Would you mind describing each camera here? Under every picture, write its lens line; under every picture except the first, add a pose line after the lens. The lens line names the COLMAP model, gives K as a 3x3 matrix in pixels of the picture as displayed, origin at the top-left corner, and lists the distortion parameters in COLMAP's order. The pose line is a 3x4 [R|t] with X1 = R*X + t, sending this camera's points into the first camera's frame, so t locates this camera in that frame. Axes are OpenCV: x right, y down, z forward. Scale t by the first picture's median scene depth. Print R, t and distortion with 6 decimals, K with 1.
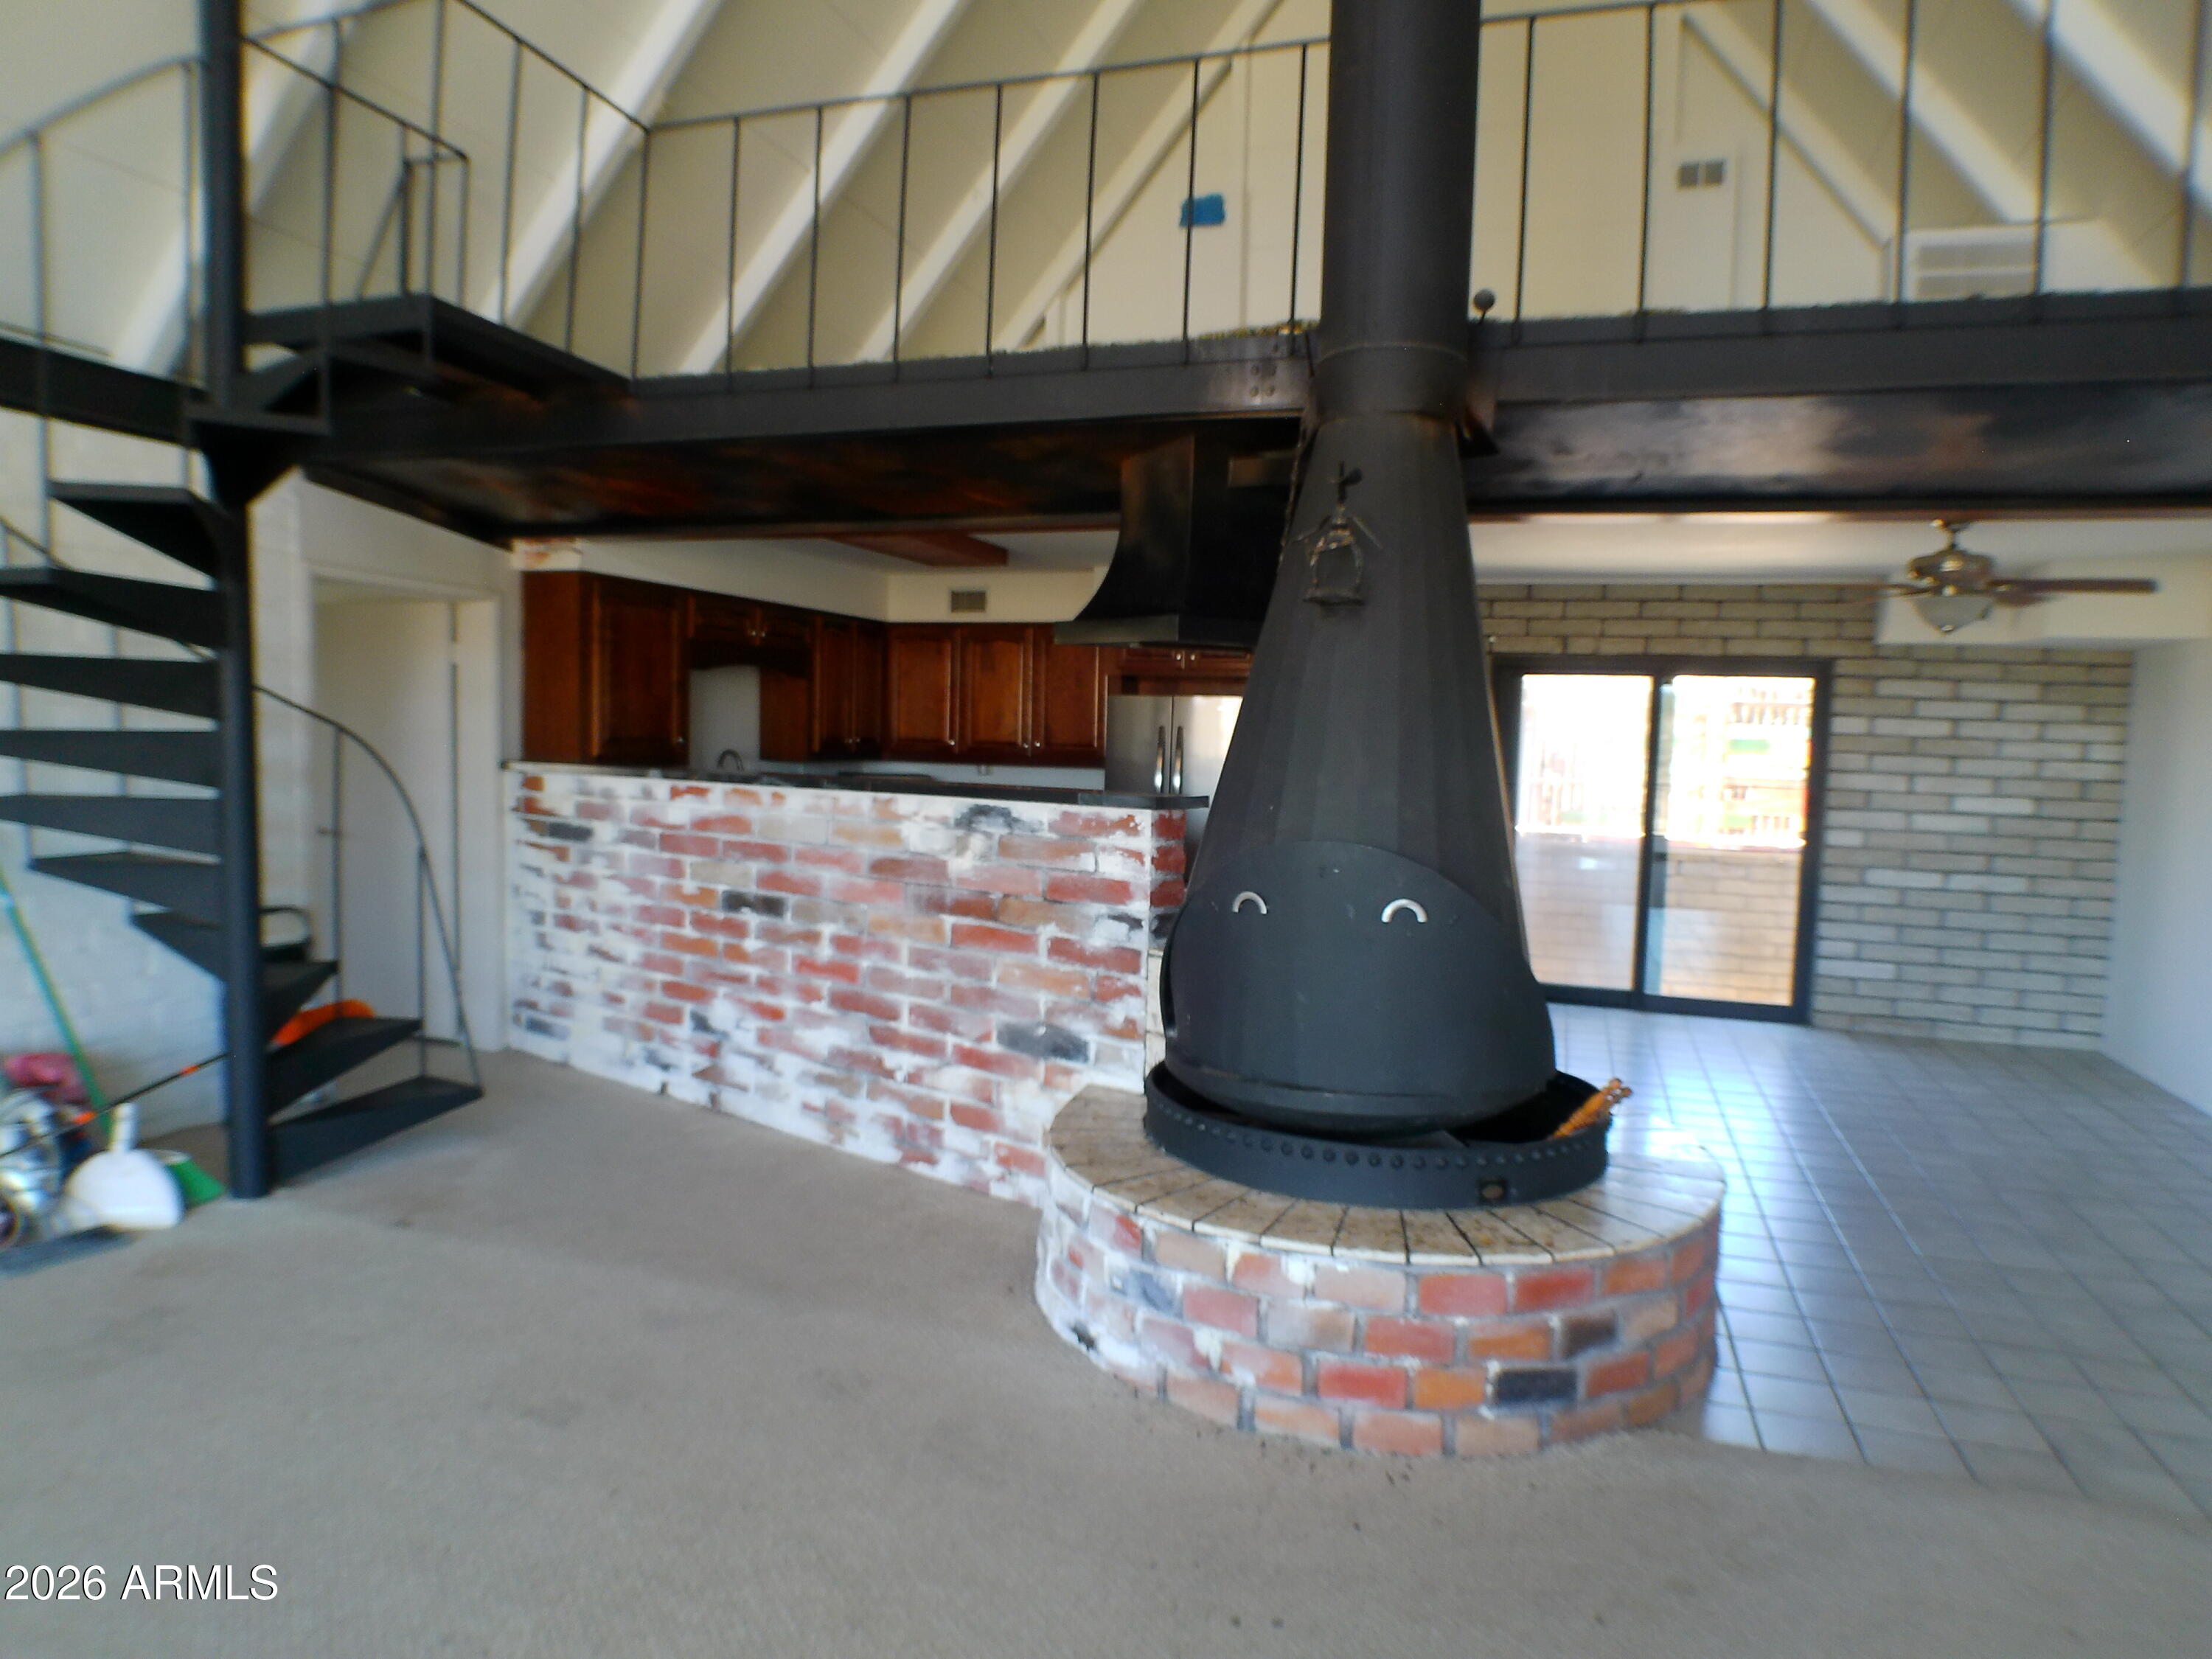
lens RADIAL K [[1329.6, 0, 1154.5], [0, 1329.6, 827.1], [0, 0, 1]] dist [-0.041131, 0.004166]
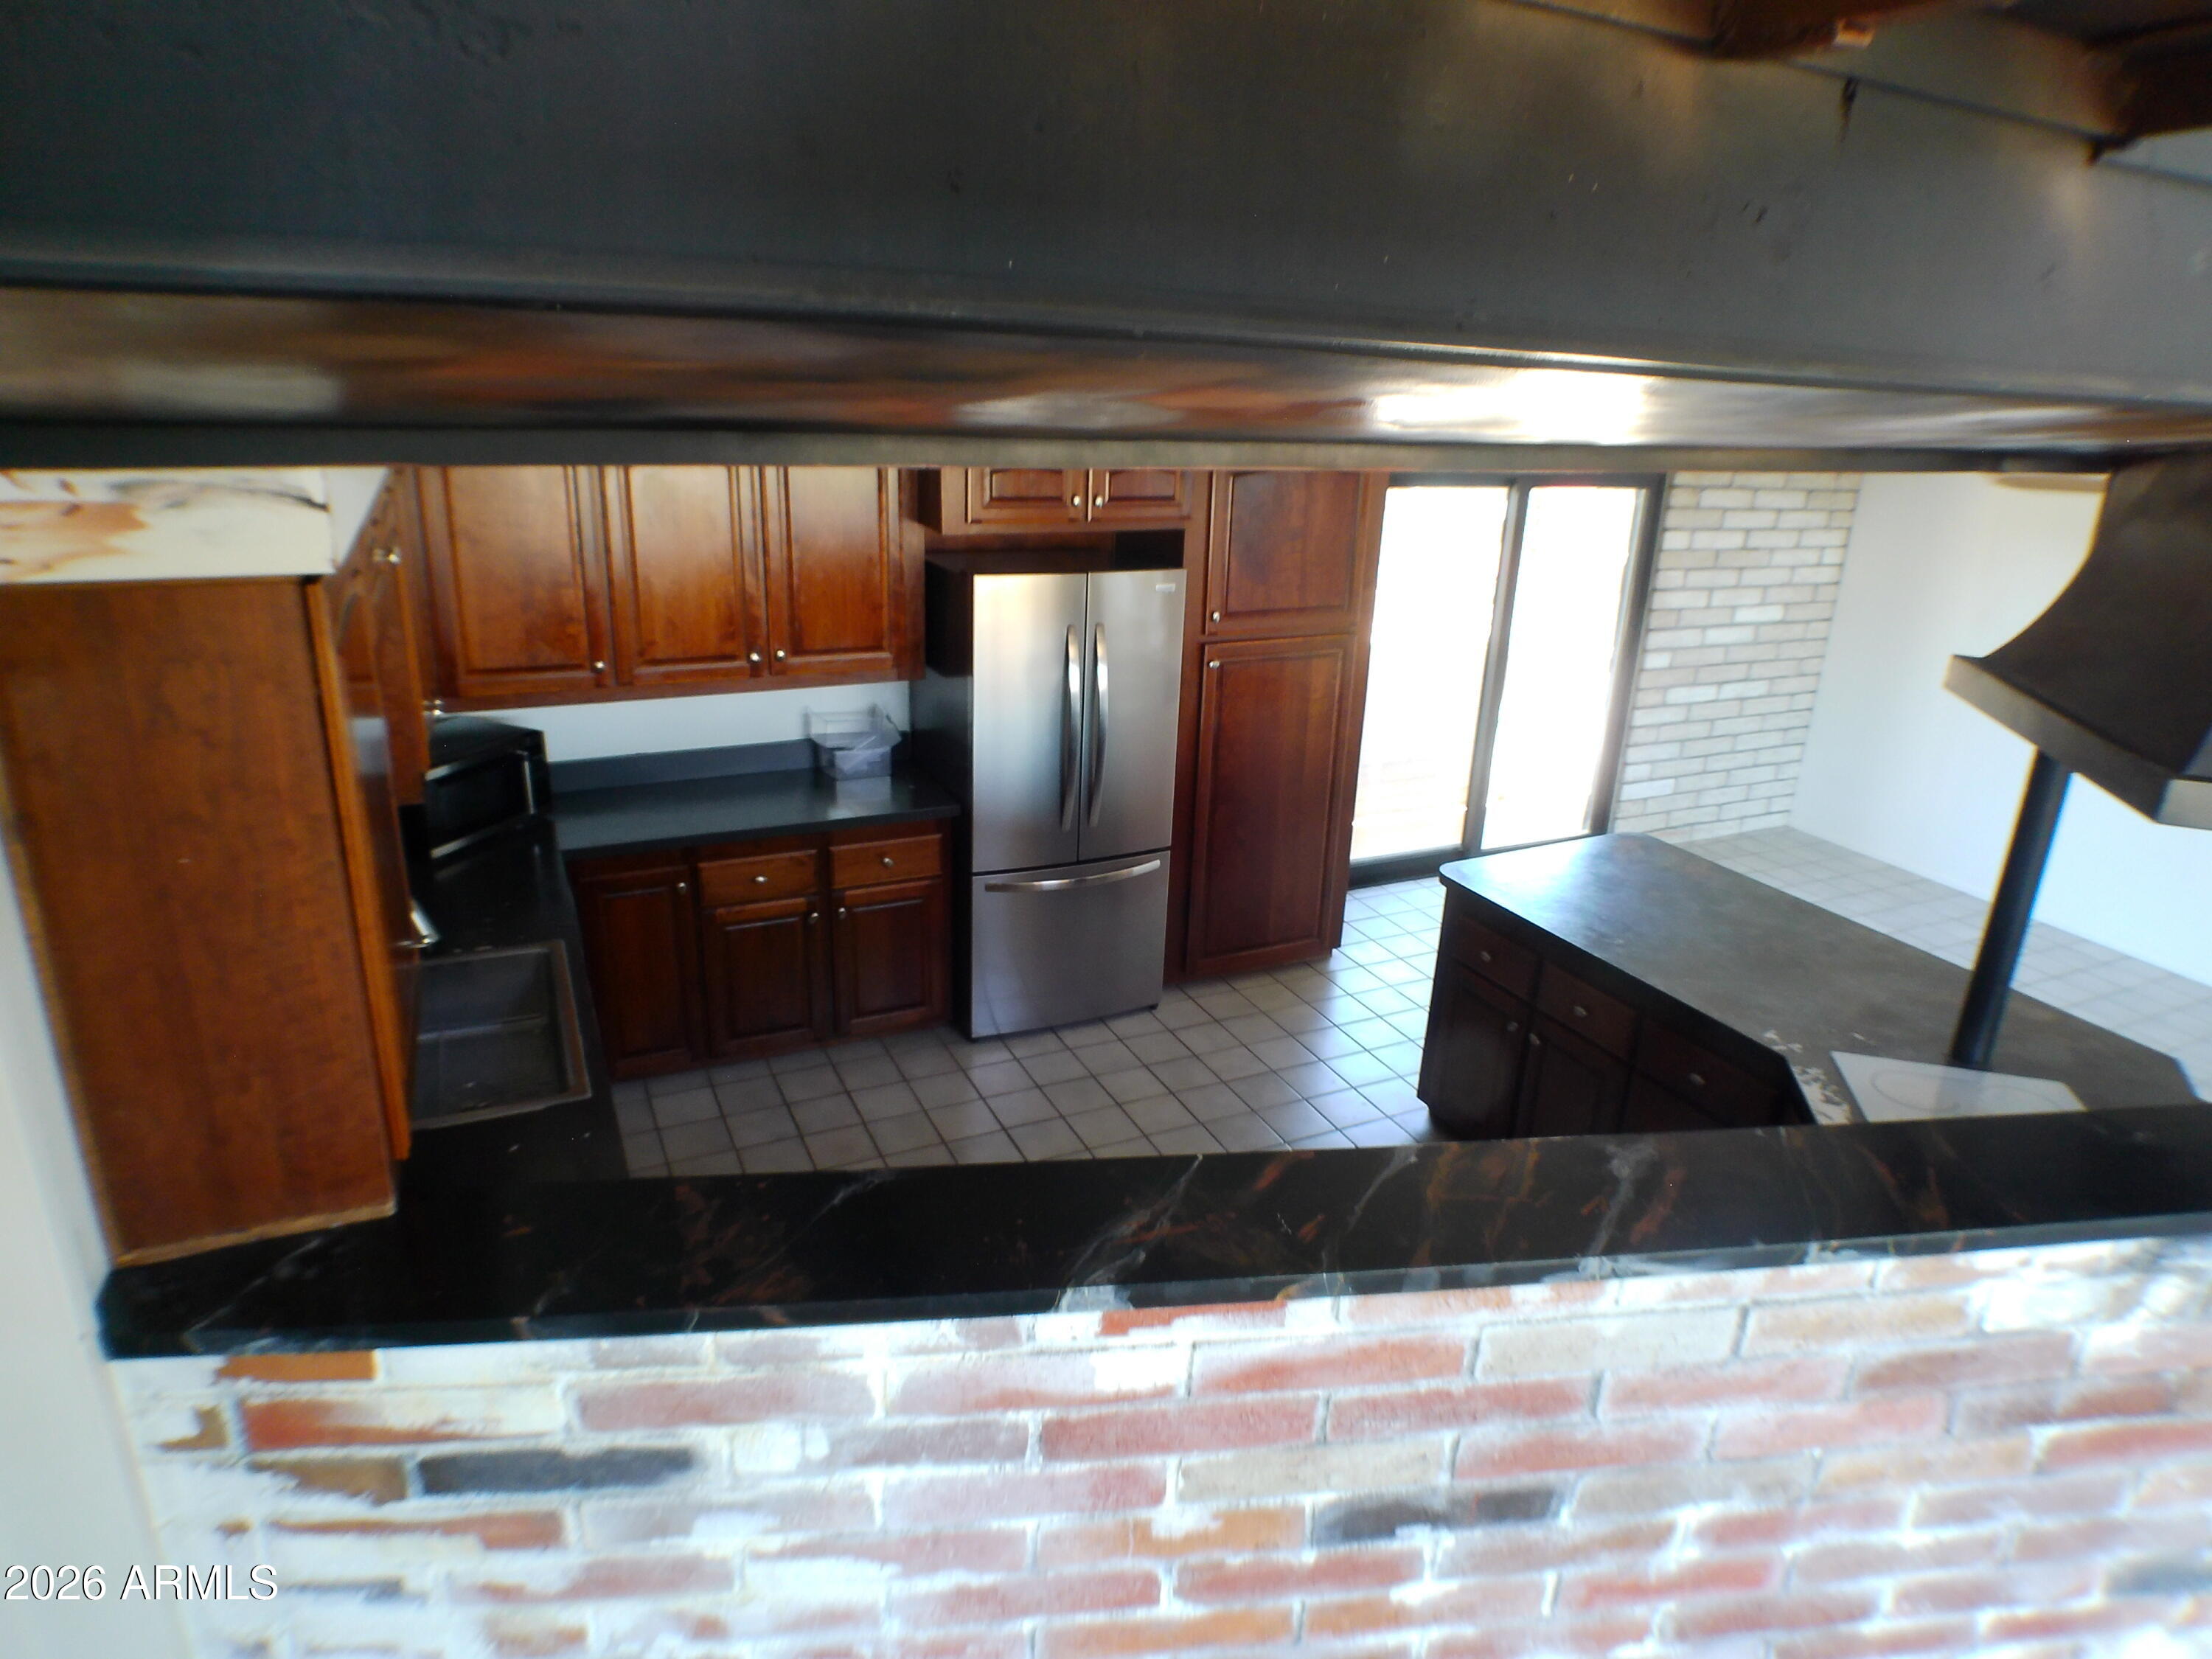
lens RADIAL K [[1329.6, 0, 1118.8], [0, 1329.6, 812.7], [0, 0, 1]] dist [-0.041131, 0.004166]
pose [[0.737100, -0.217532, 0.639815, -0.502084], [0.027714, 0.955709, 0.293005, -0.224229], [-0.675215, -0.198242, 0.710482, 0.719999]]
